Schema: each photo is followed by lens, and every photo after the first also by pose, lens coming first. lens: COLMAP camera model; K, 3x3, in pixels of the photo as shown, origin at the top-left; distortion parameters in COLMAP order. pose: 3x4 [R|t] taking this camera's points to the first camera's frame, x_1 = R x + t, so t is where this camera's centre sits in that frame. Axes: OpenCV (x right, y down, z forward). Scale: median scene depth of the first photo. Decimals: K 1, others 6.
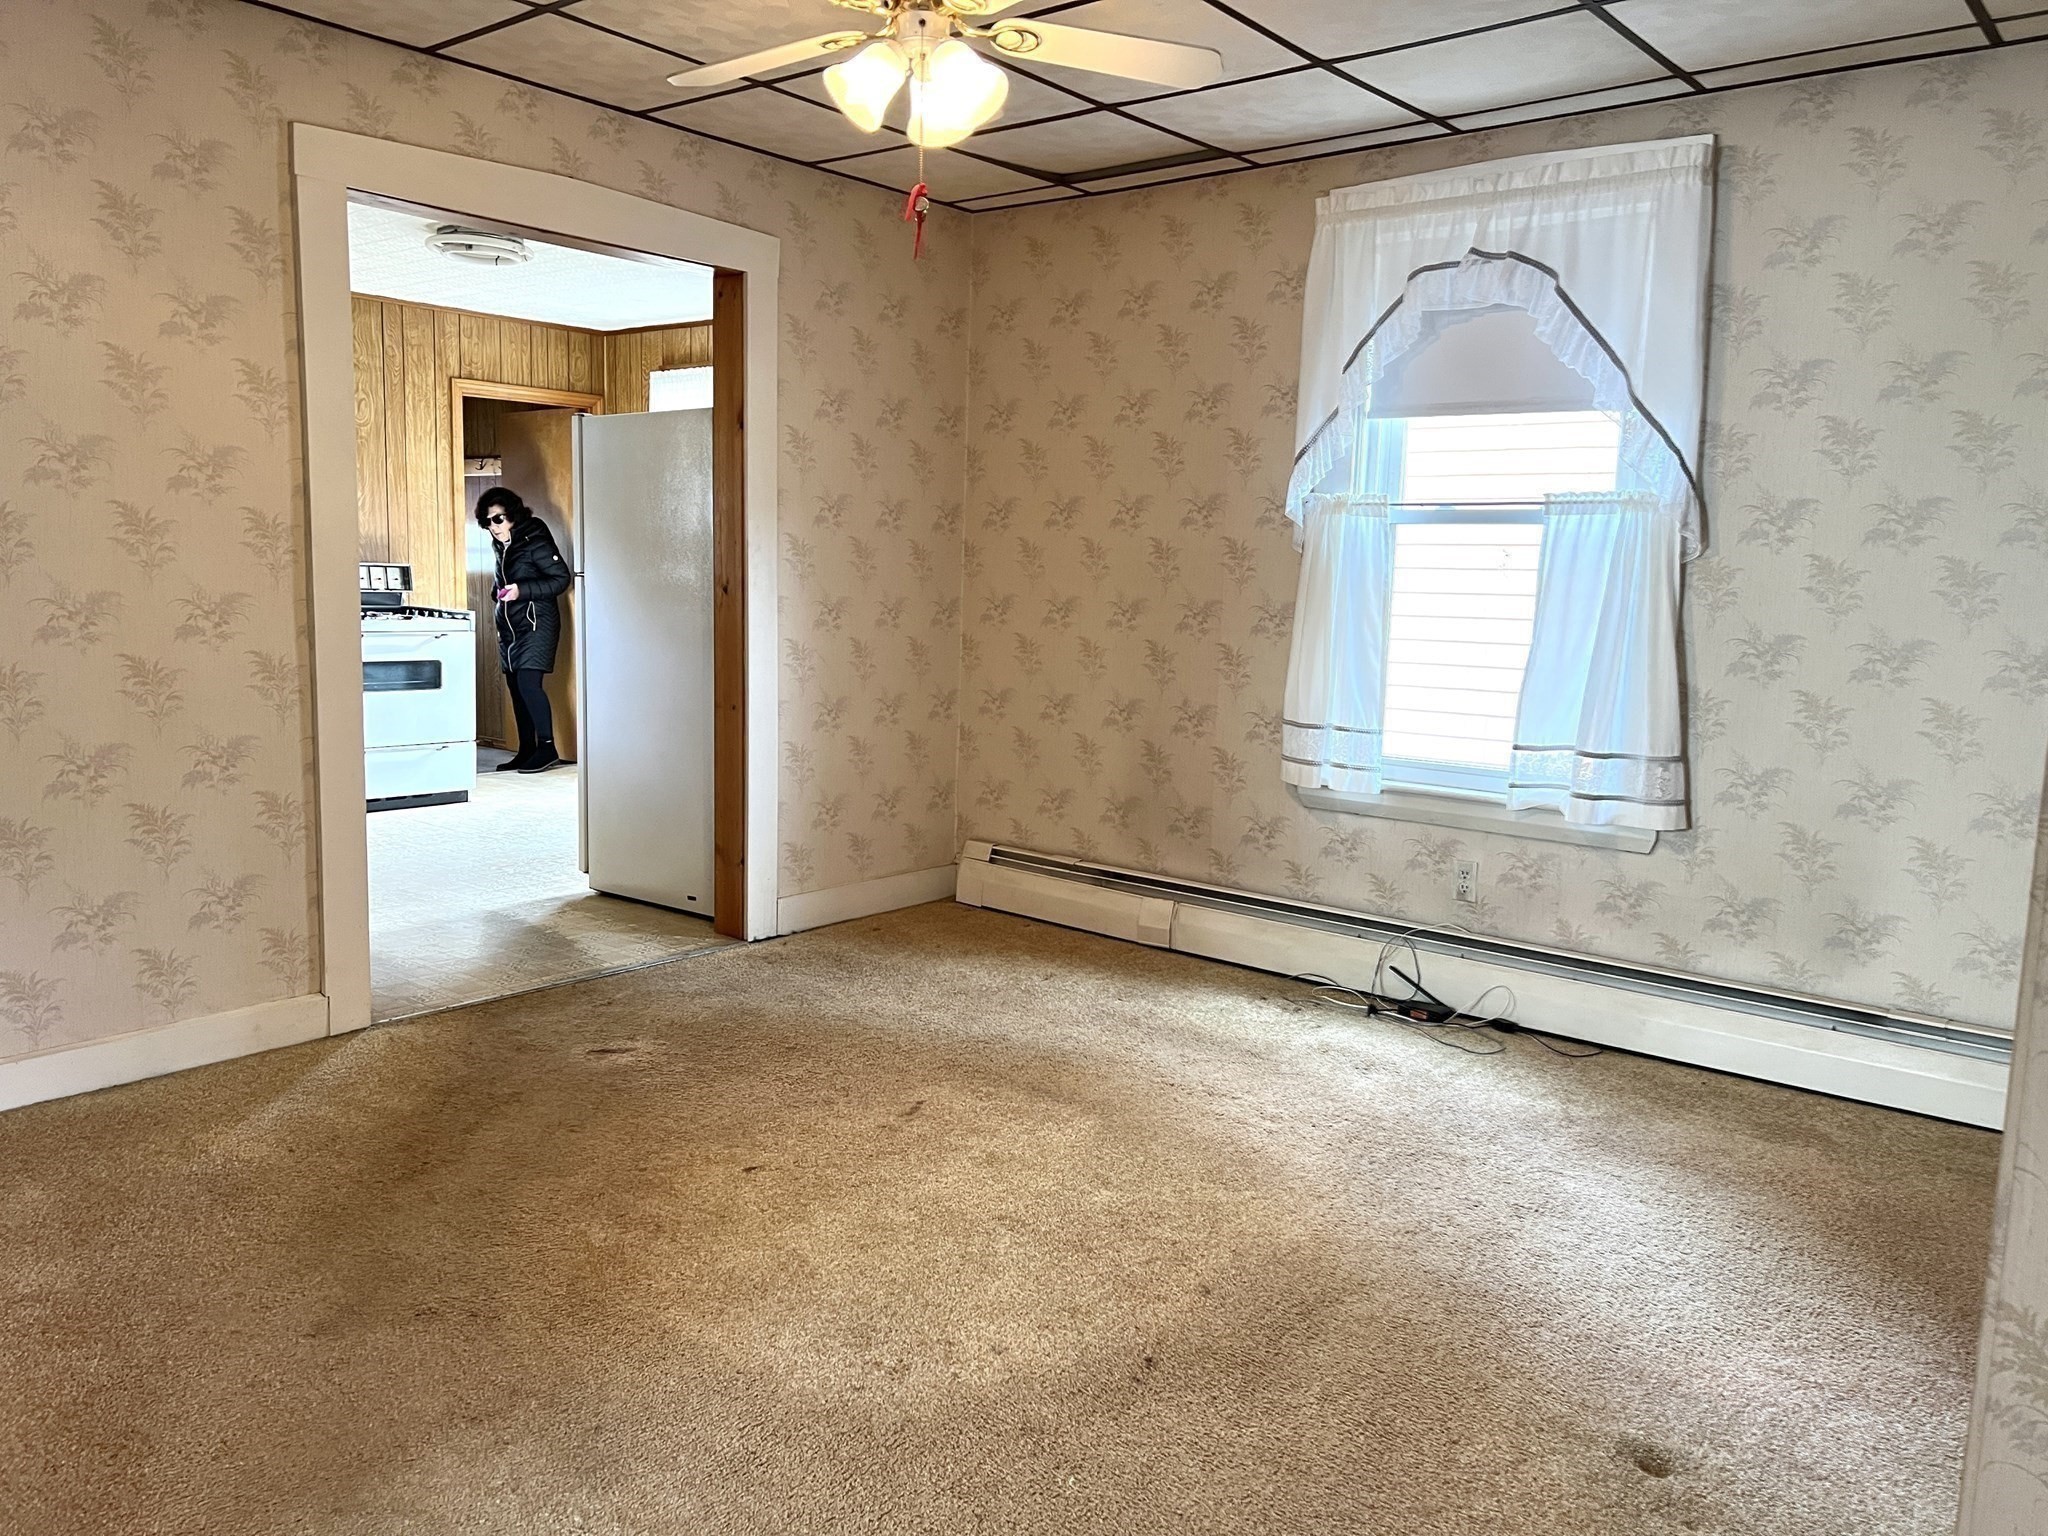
lens RADIAL K [[1536.9, 0, 1017.1], [0, 1536.9, 764.5], [0, 0, 1]] dist [0.055742, -0.058824]
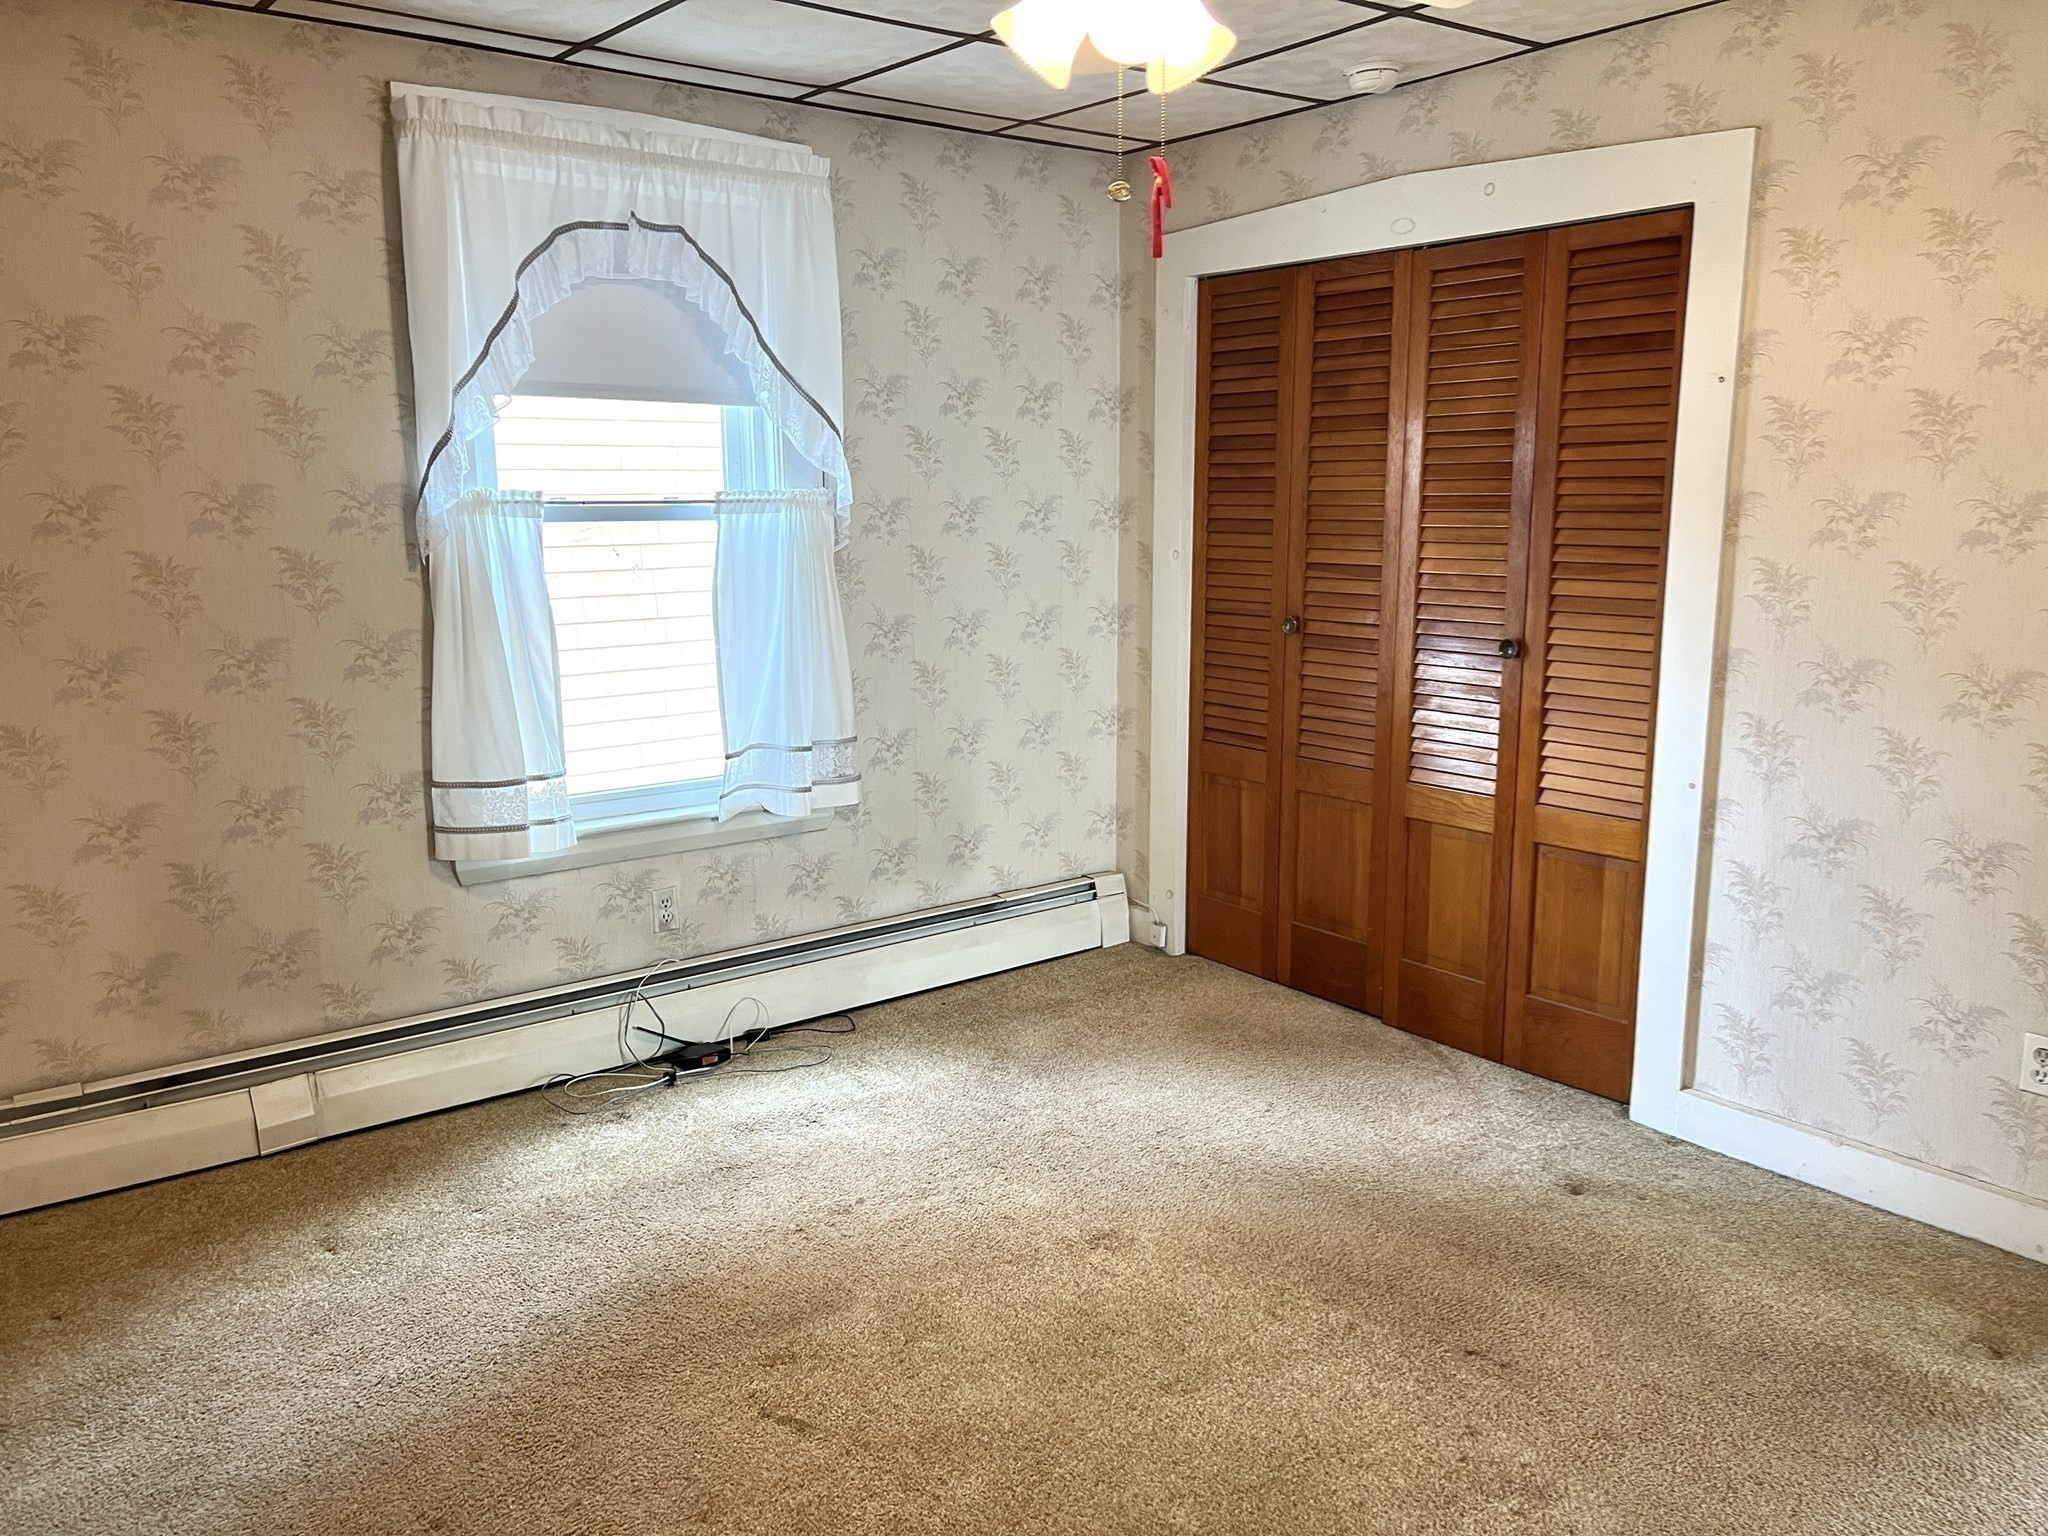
lens RADIAL K [[1536.9, 0, 1030.5], [0, 1536.9, 771.8], [0, 0, 1]] dist [0.055742, -0.058824]
pose [[0.208735, -0.204705, 0.956308, -0.469848], [0.135288, 0.974491, 0.179067, -0.124604], [-0.968570, 0.092000, 0.231104, 0.503391]]
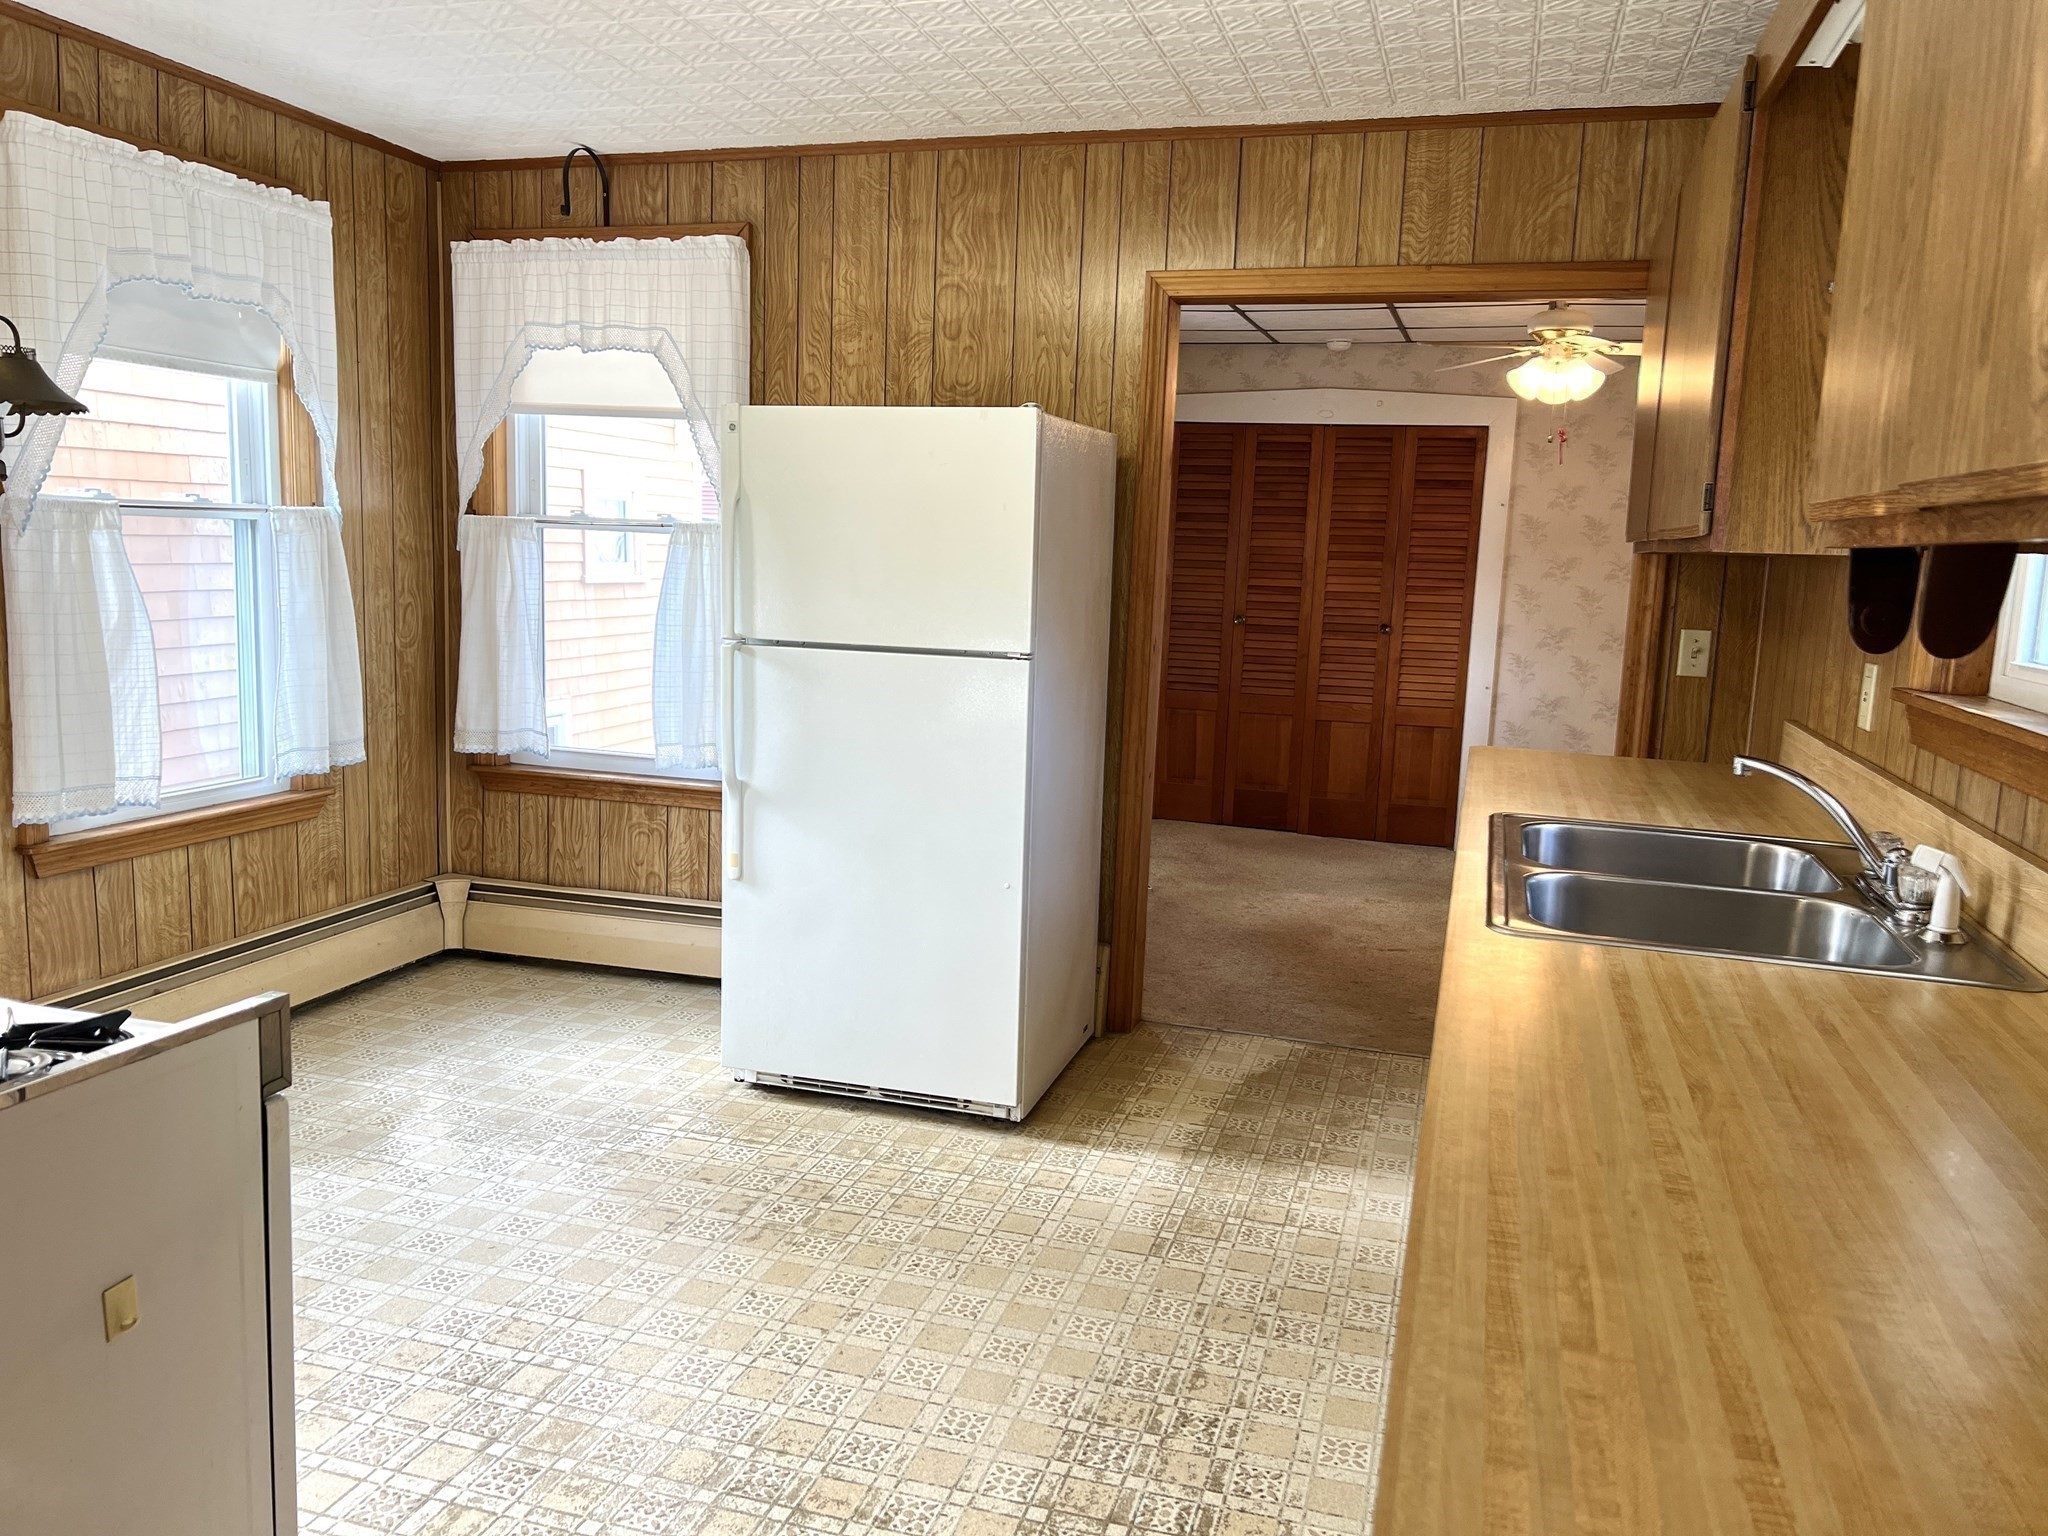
lens RADIAL K [[1536.9, 0, 1020.3], [0, 1536.9, 774.6], [0, 0, 1]] dist [0.055742, -0.058824]
pose [[-0.384458, -0.174090, 0.906578, -0.976249], [0.073504, 0.973166, 0.218048, -0.239780], [-0.920211, 0.150468, -0.361346, 1.392254]]
